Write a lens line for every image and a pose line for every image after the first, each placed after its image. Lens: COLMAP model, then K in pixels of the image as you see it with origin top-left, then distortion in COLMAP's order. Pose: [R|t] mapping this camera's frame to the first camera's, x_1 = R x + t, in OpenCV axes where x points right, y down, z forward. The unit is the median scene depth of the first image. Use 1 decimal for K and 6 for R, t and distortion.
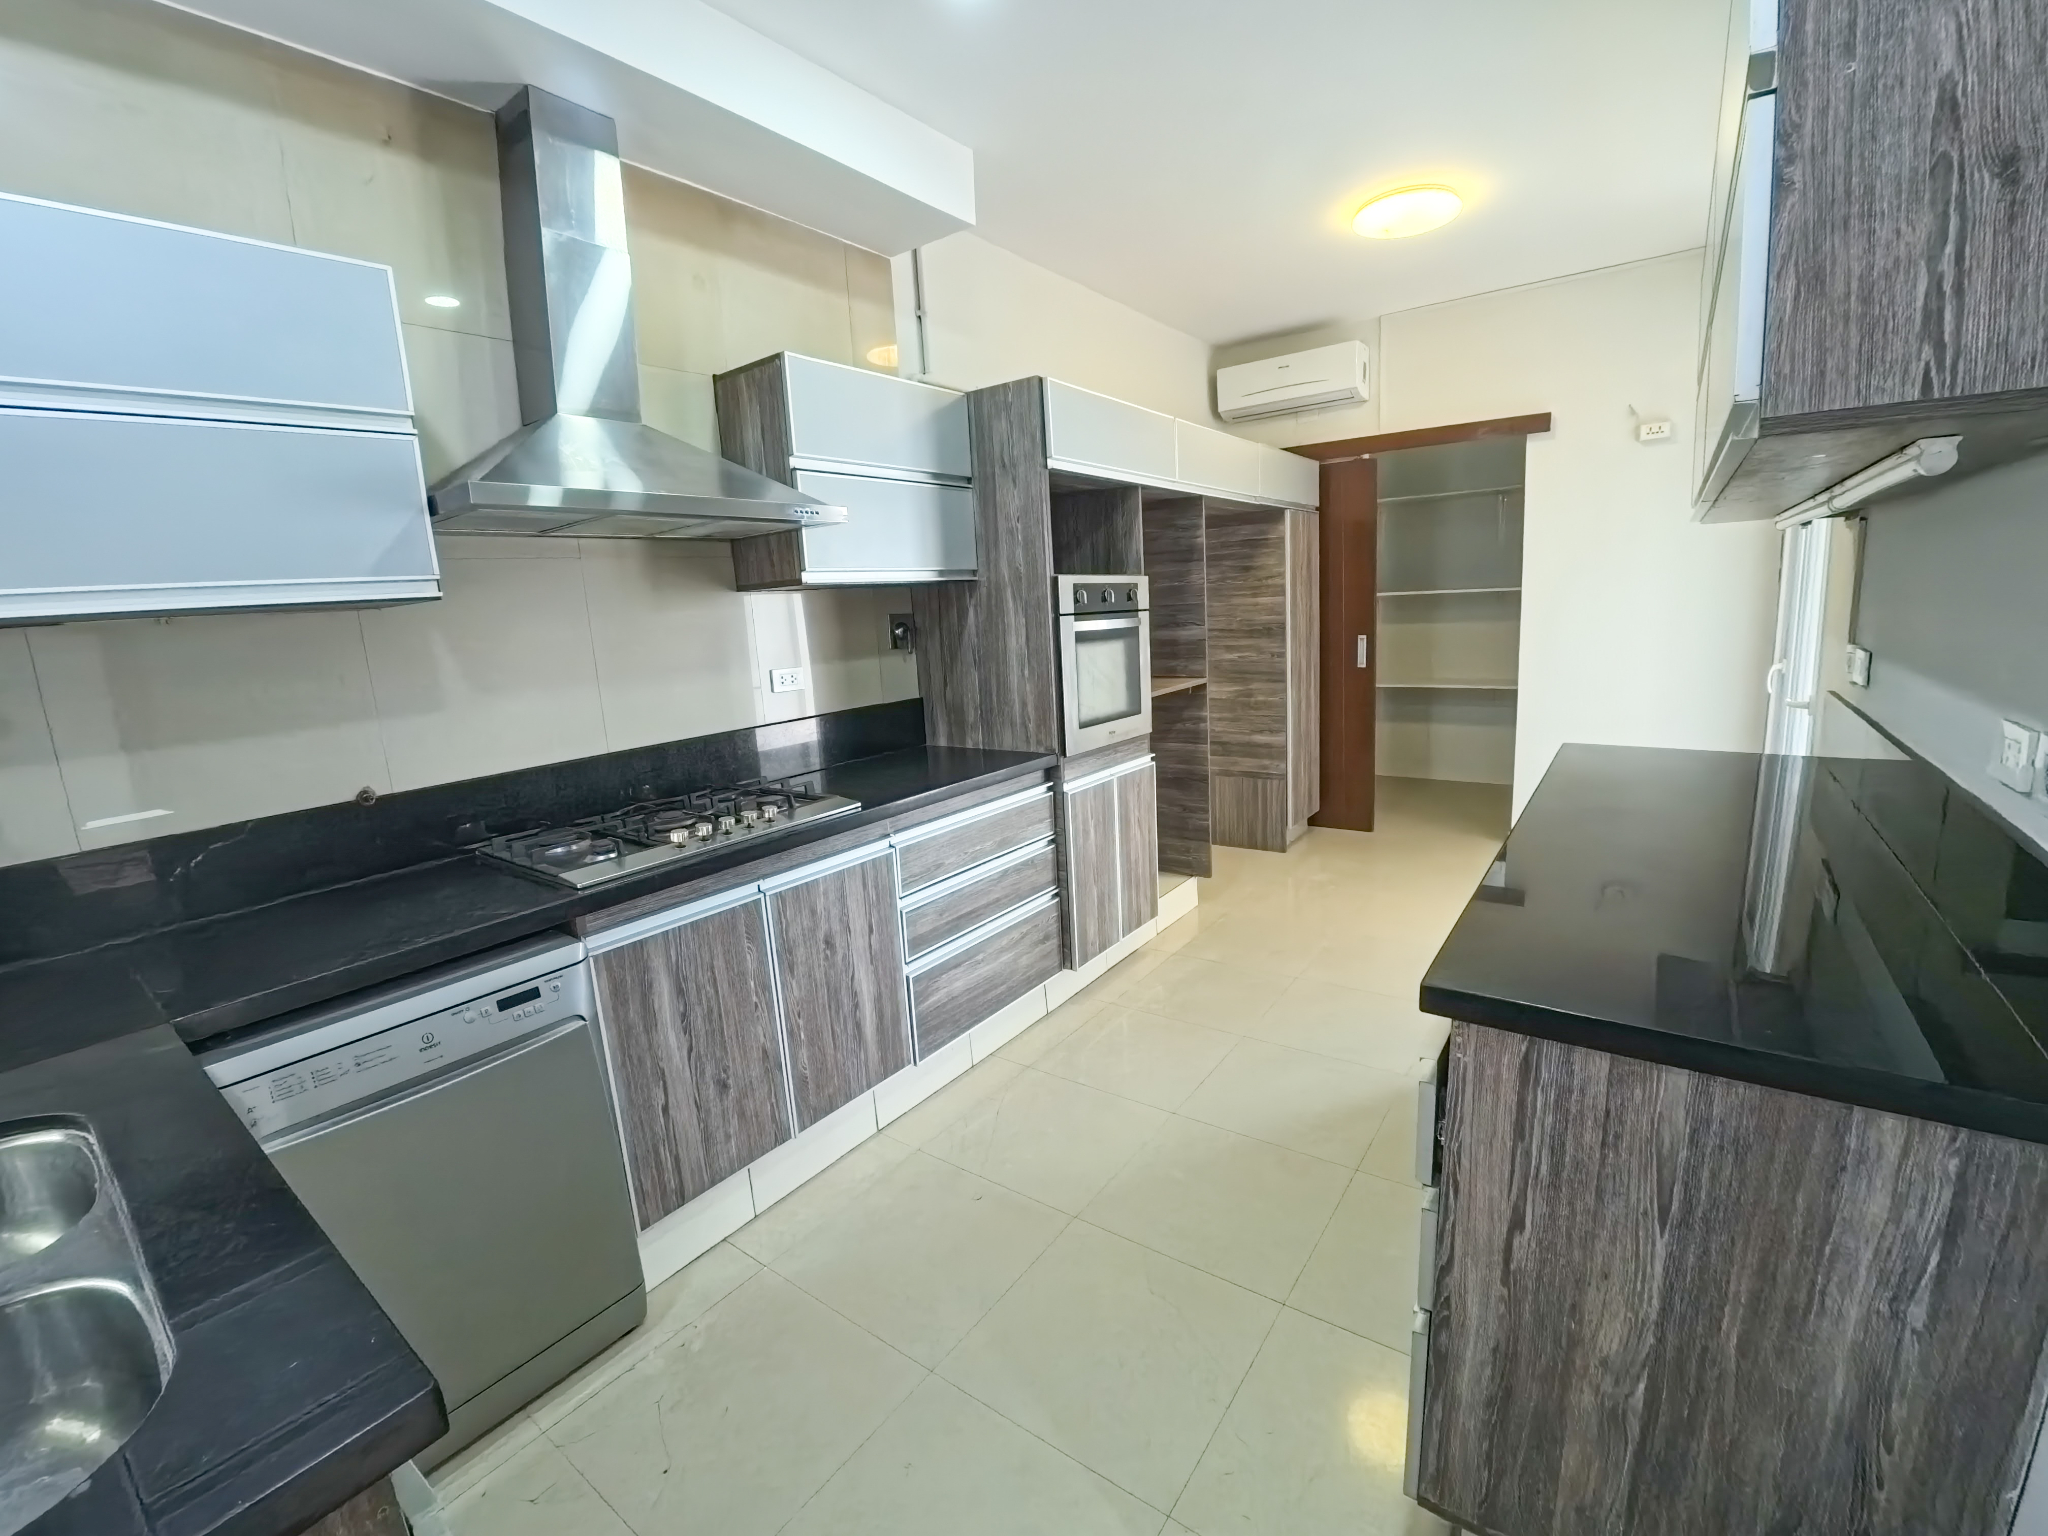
lens RADIAL K [[865.6, 0, 1021.9], [0, 865.6, 770.9], [0, 0, 1]] dist [-0.037942, 0.001822]
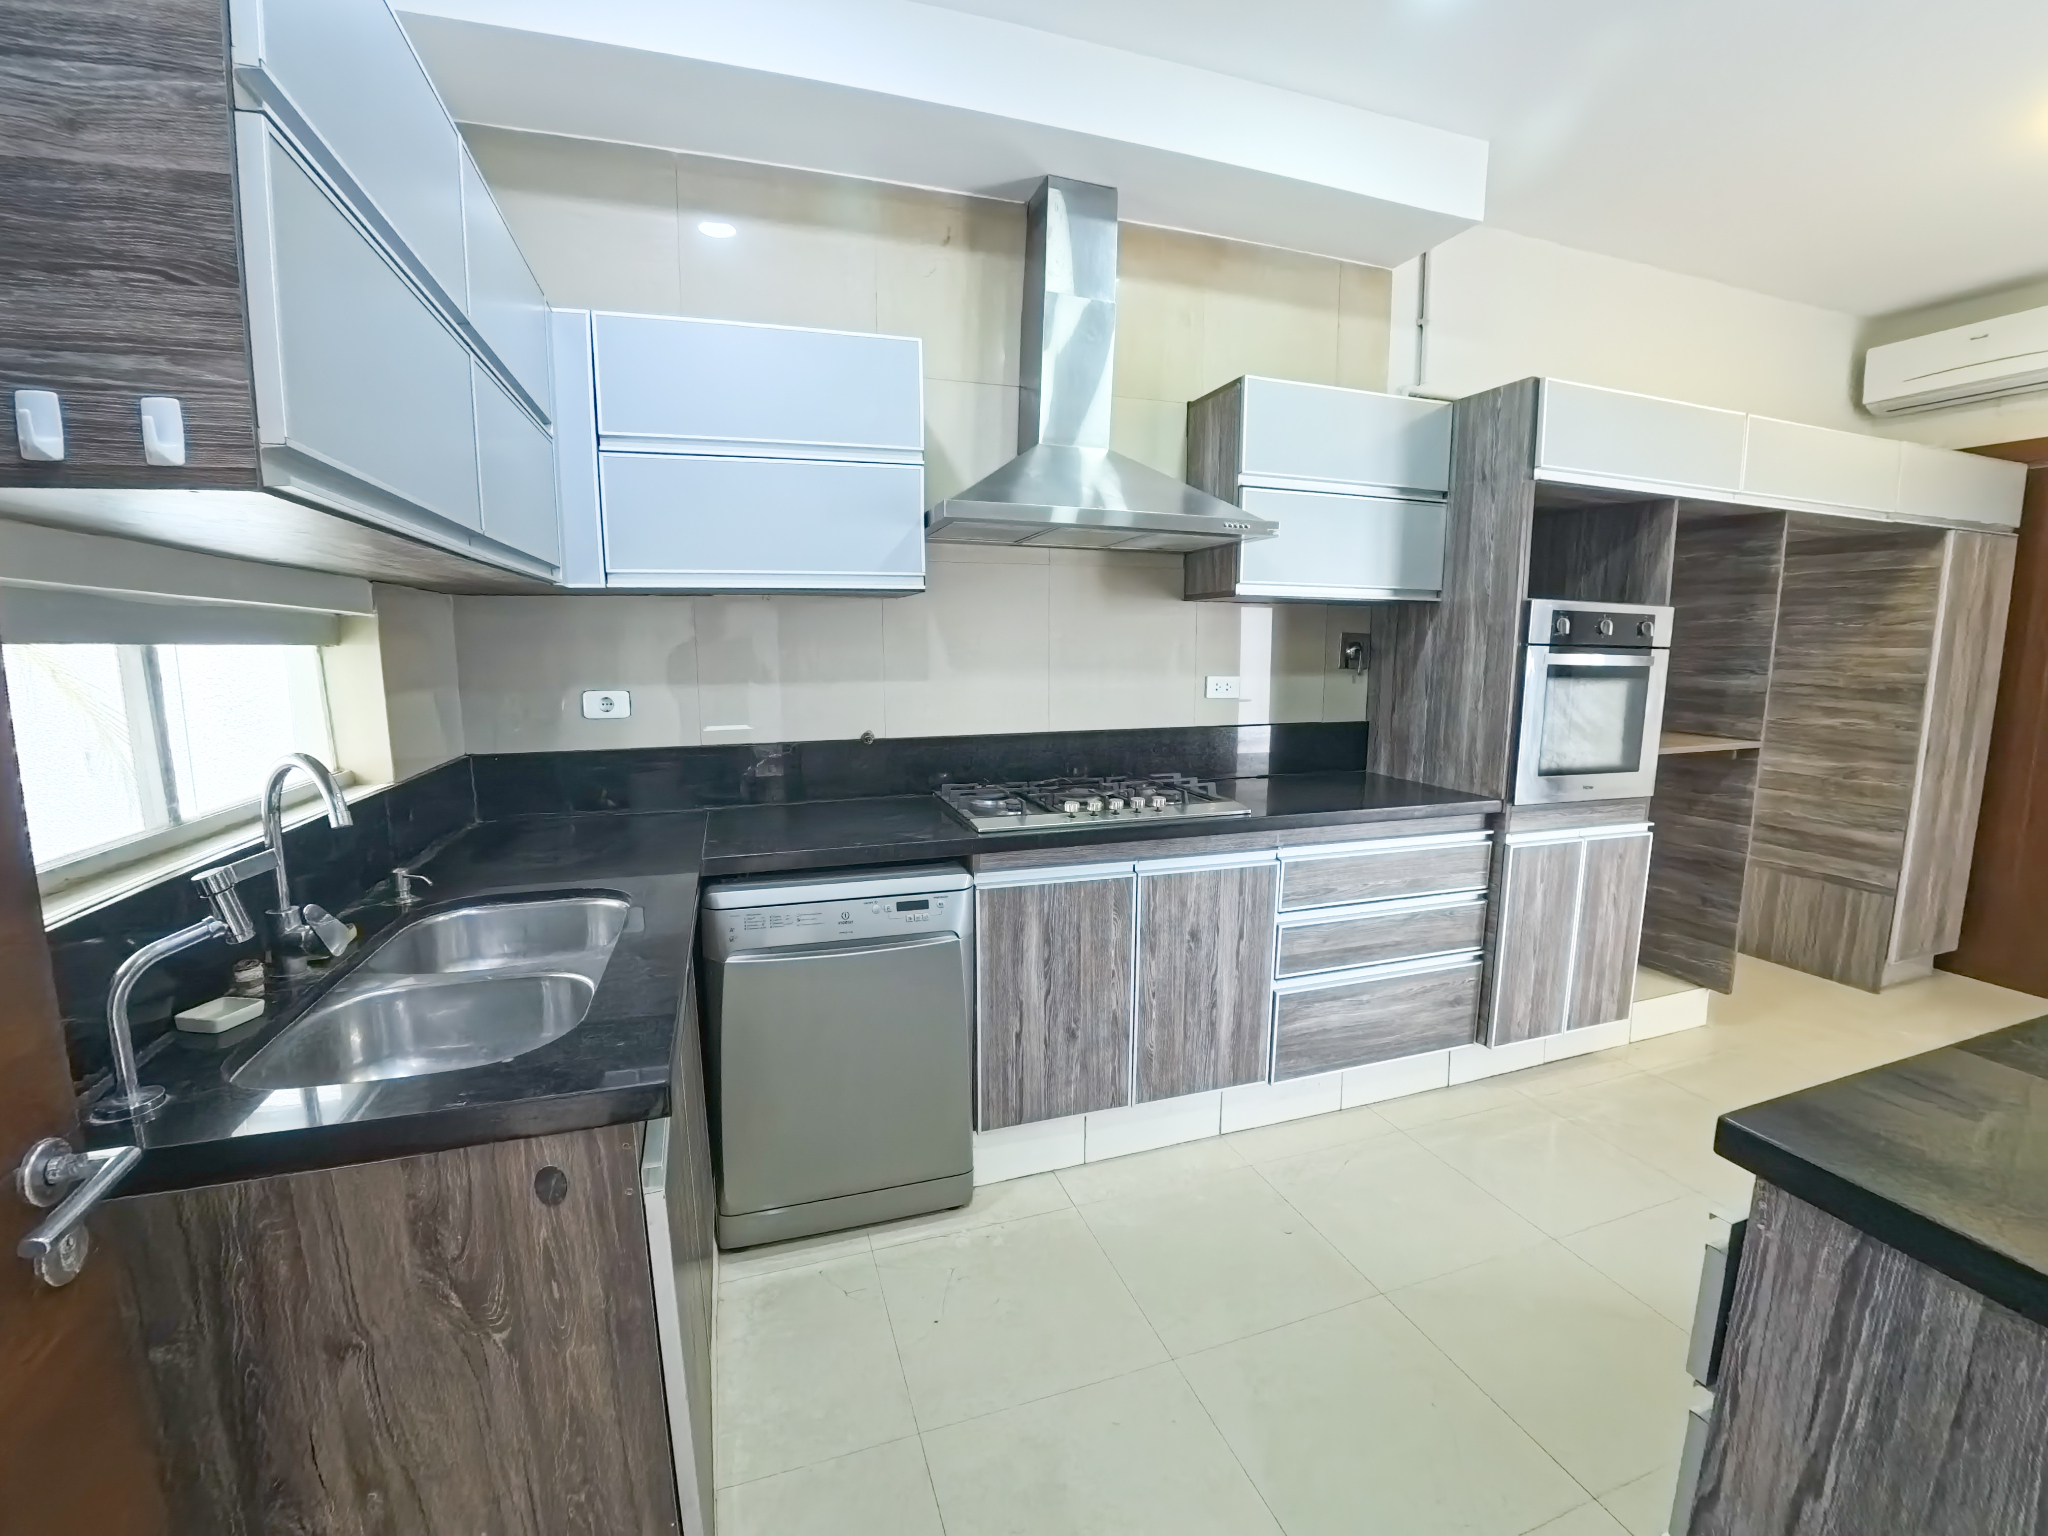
lens RADIAL K [[865.6, 0, 1030.2], [0, 865.6, 769.9], [0, 0, 1]] dist [-0.037942, 0.001822]
pose [[0.826012, 0.143297, -0.545133, 0.131985], [-0.157101, 0.987349, 0.021492, 0.008210], [0.541317, 0.067888, 0.838074, 0.002996]]
